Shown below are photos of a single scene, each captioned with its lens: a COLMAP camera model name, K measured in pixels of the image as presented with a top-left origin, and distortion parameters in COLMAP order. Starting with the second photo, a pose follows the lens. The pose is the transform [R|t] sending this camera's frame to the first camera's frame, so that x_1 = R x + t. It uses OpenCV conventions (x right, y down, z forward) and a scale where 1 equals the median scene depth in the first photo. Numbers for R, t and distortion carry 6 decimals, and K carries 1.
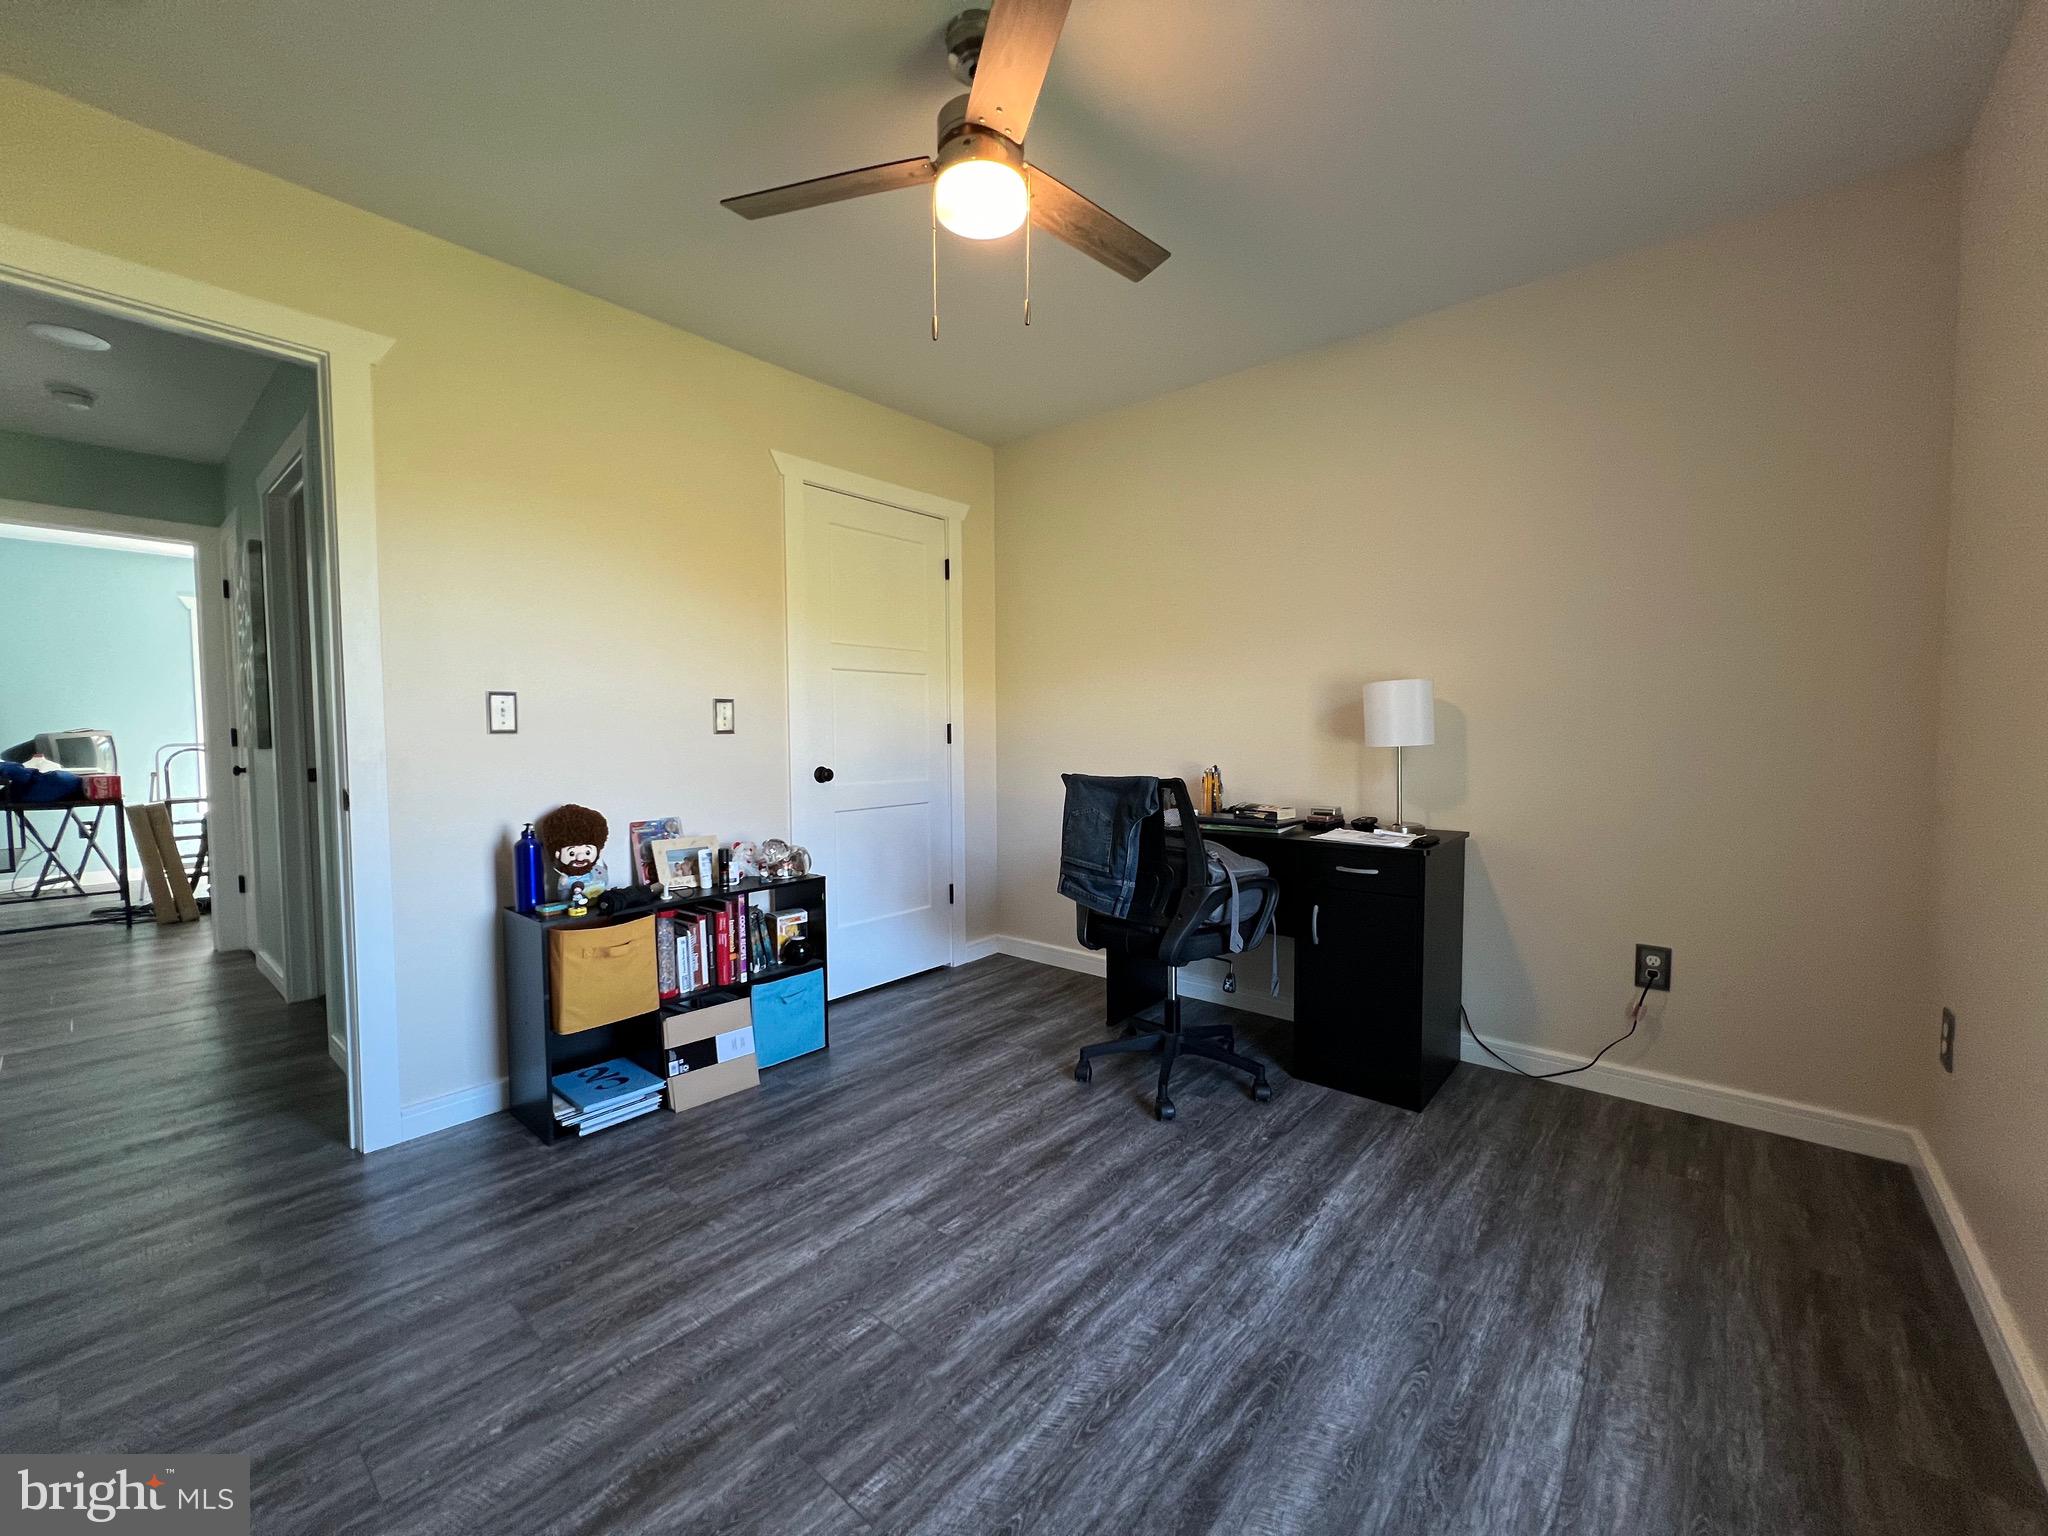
lens RADIAL K [[813.6, 0, 1024.0], [0, 813.6, 768.0], [0, 0, 1]] dist [0.001017, 0.000362]
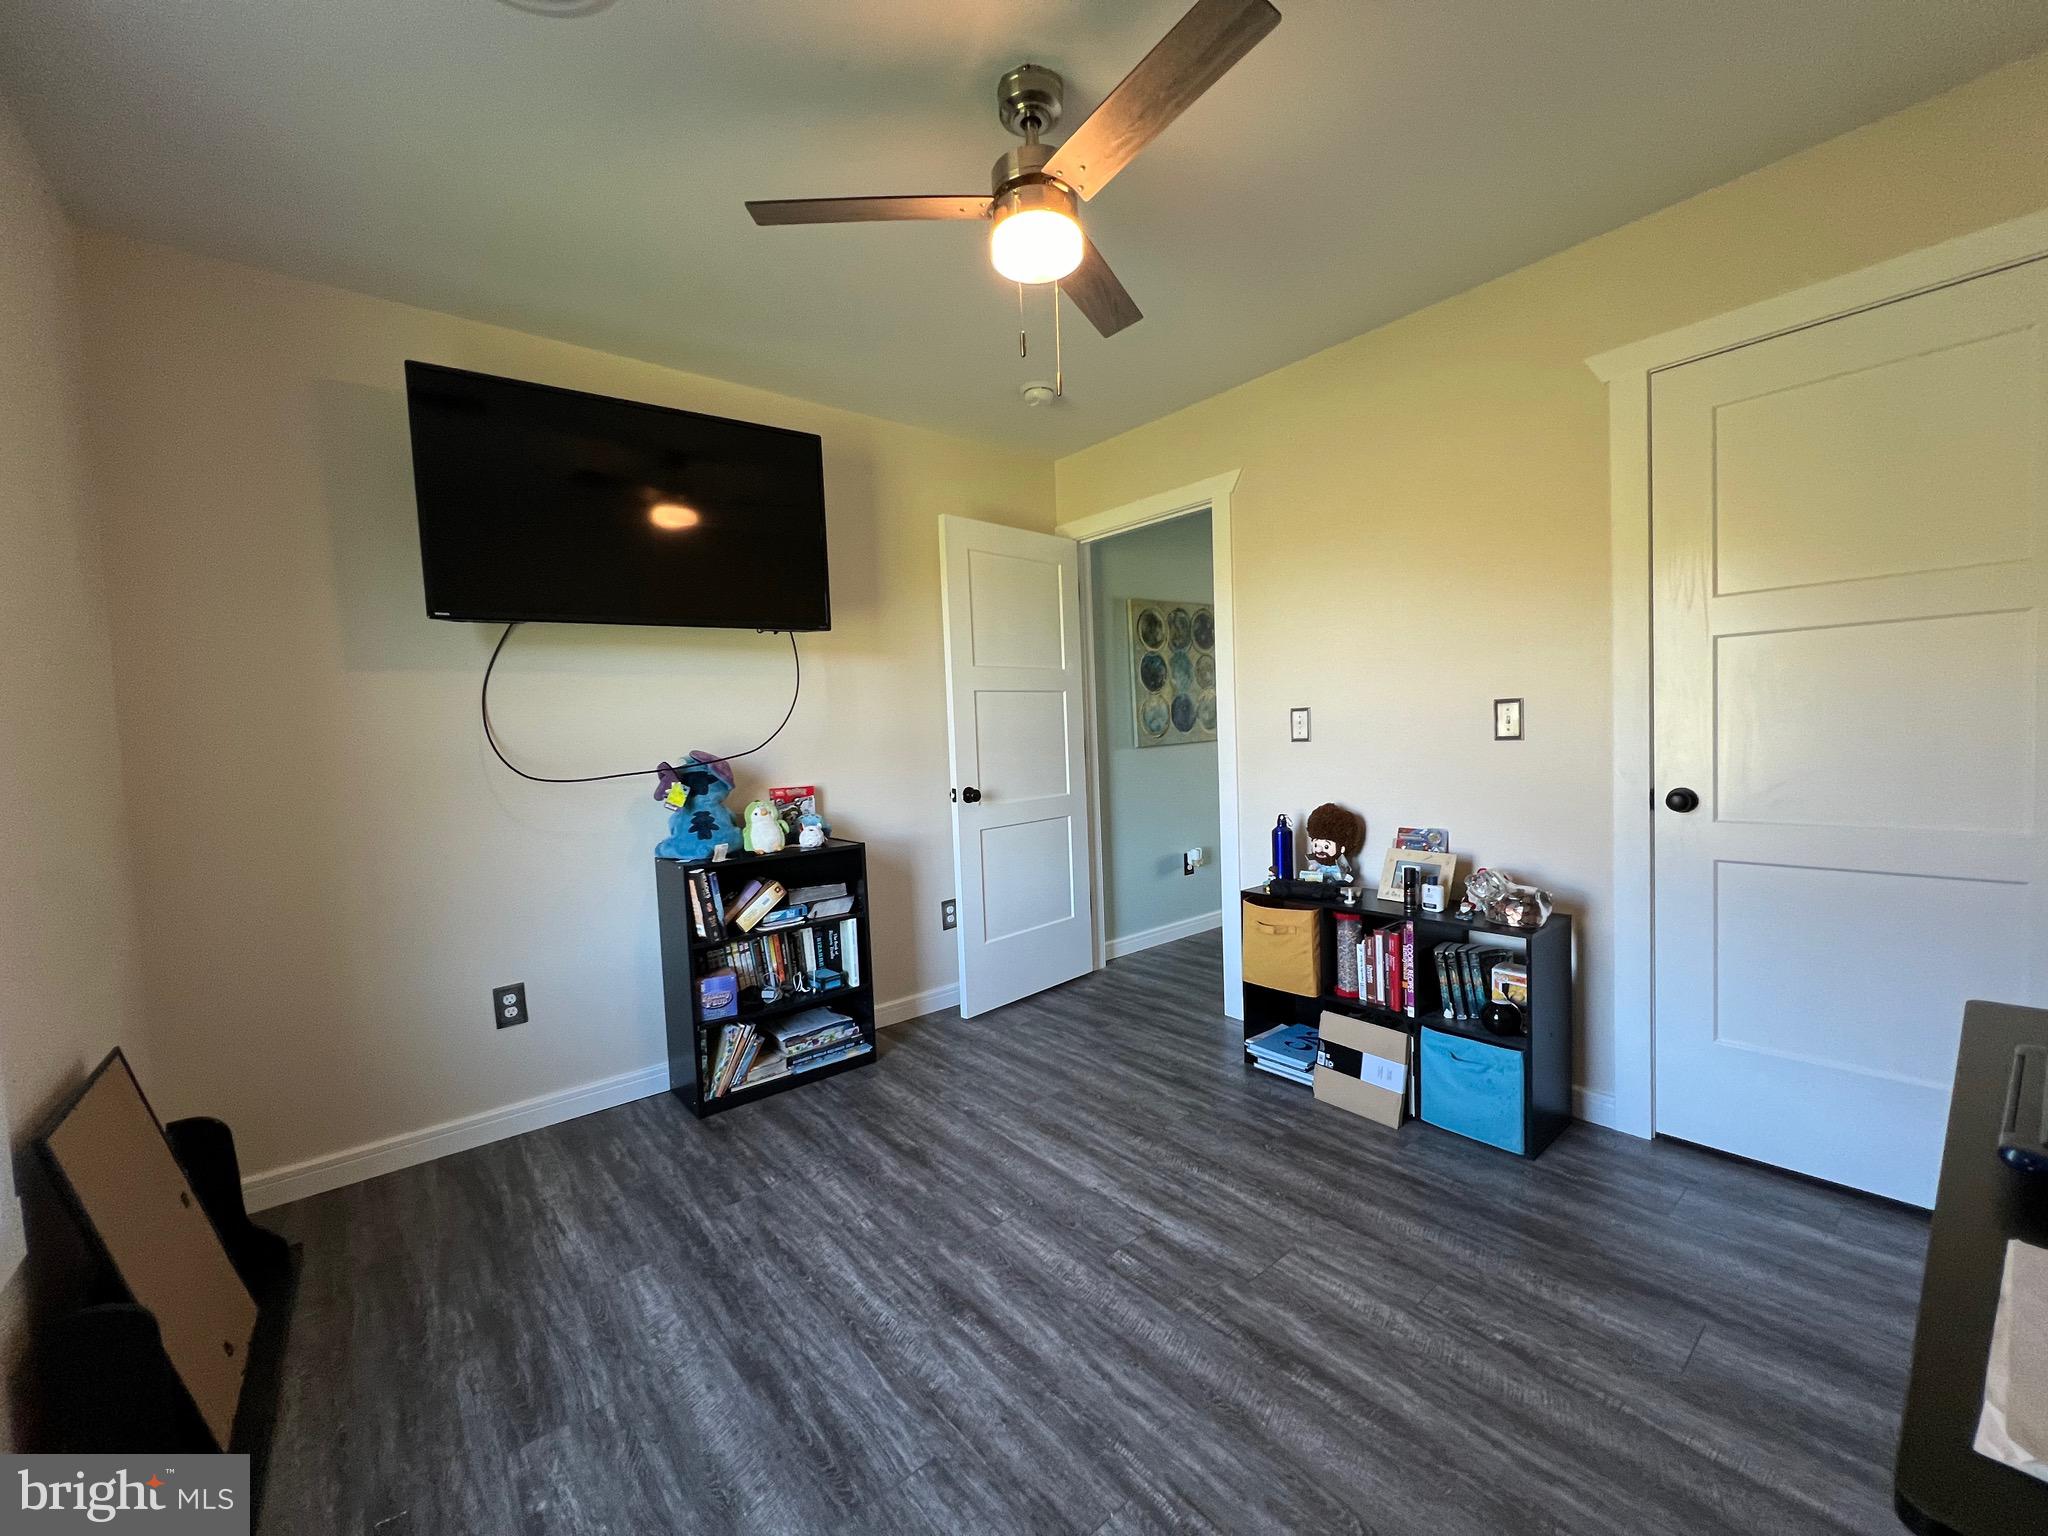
lens RADIAL K [[813.6, 0, 1024.0], [0, 813.6, 768.0], [0, 0, 1]] dist [0.001017, 0.000362]
pose [[-0.167351, 0.055881, -0.984312, 0.978549], [-0.006613, 0.998306, 0.057800, -0.104968], [0.985875, 0.016182, -0.166698, 1.151112]]
